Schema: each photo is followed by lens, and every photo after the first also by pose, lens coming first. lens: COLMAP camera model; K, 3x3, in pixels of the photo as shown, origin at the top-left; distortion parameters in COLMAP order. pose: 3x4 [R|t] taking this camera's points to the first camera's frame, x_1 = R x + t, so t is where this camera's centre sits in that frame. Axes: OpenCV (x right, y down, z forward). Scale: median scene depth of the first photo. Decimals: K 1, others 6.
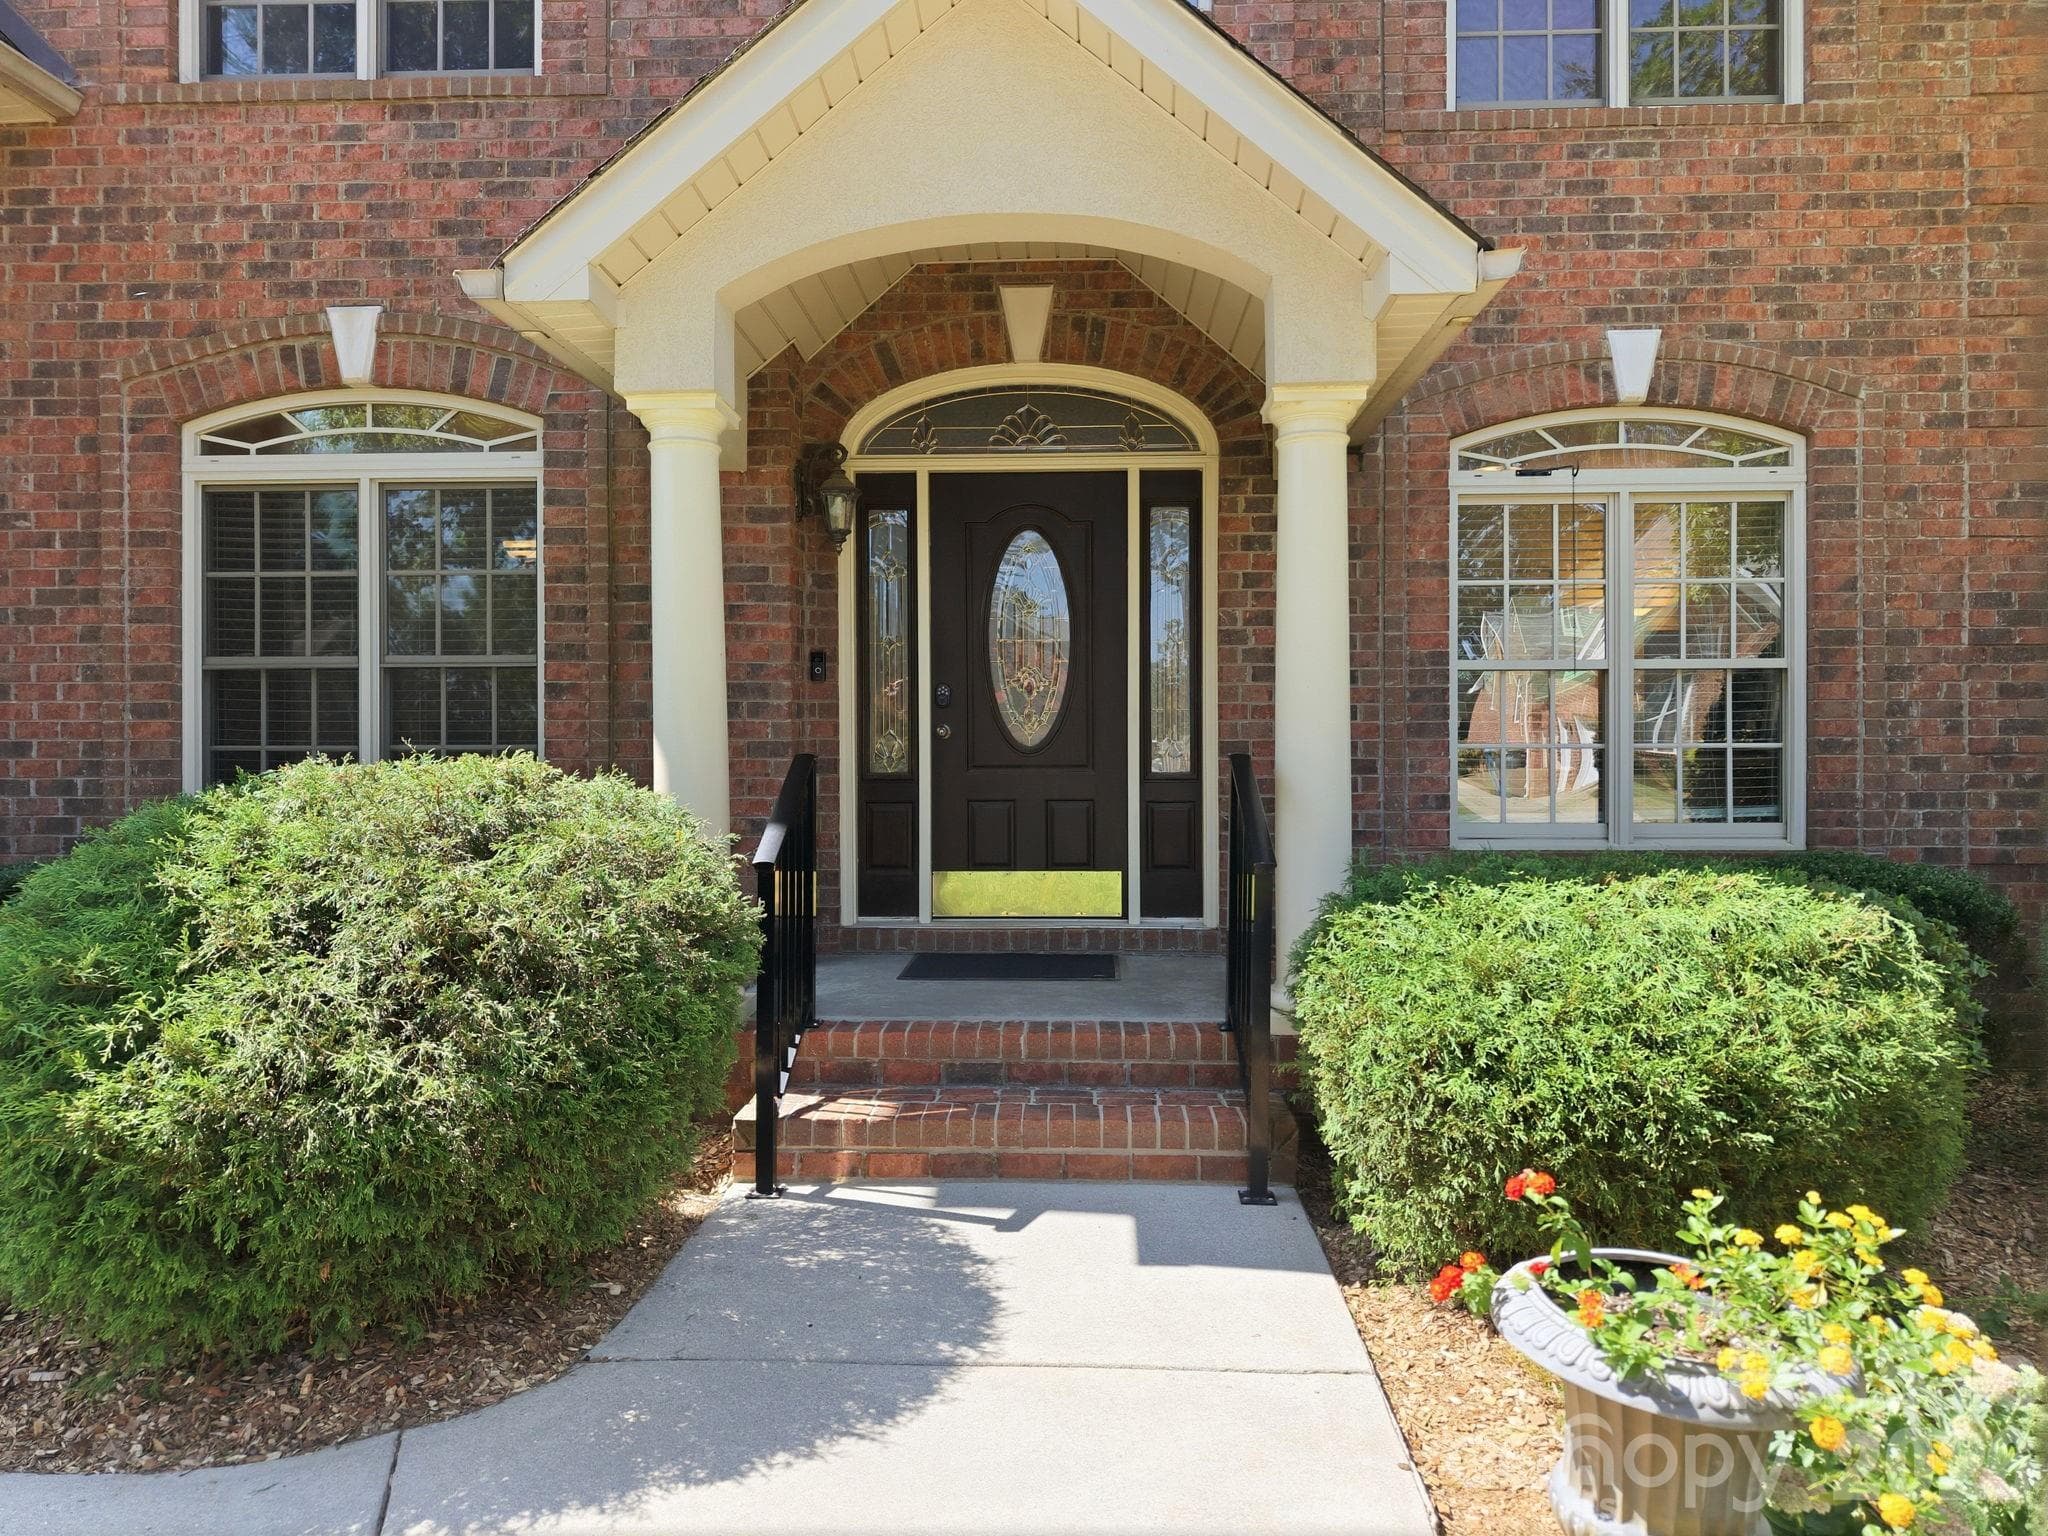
lens RADIAL K [[1356.7, 0, 1018.0], [0, 1356.7, 764.7], [0, 0, 1]] dist [0.031956, -0.039657]
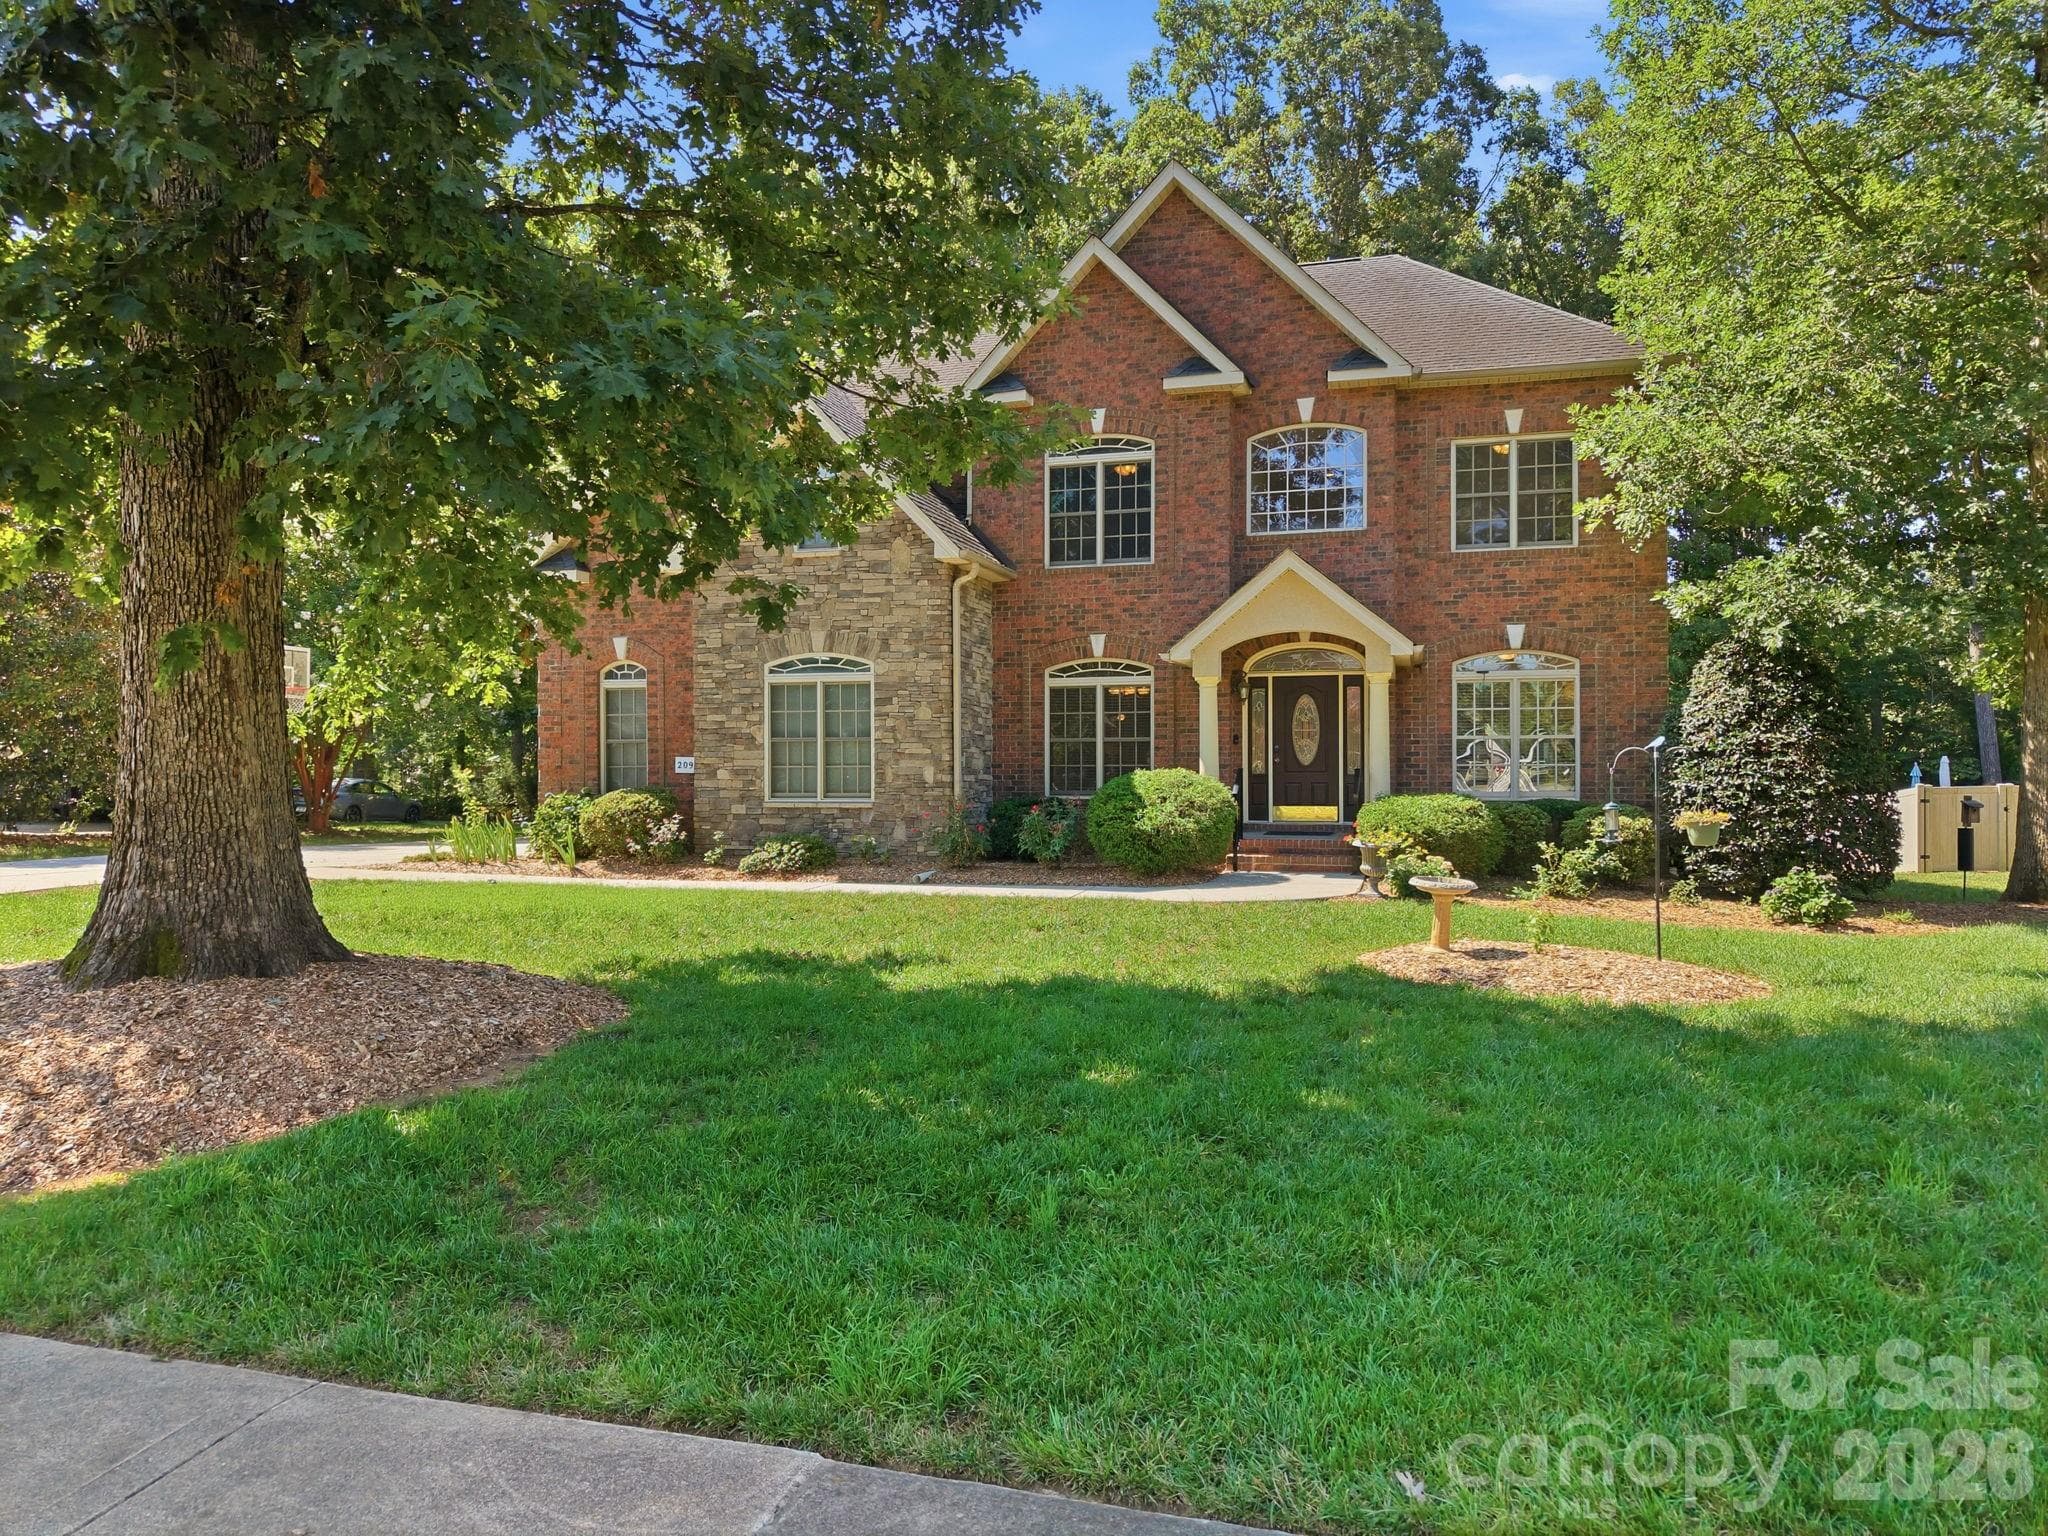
lens RADIAL K [[1356.7, 0, 1018.0], [0, 1356.7, 764.7], [0, 0, 1]] dist [0.031956, -0.039657]
pose [[0.970784, 0.000635, -0.239955, 0.117505], [-0.002194, 0.999978, -0.006233, 0.004950], [0.239946, 0.006578, 0.970764, -2.192791]]
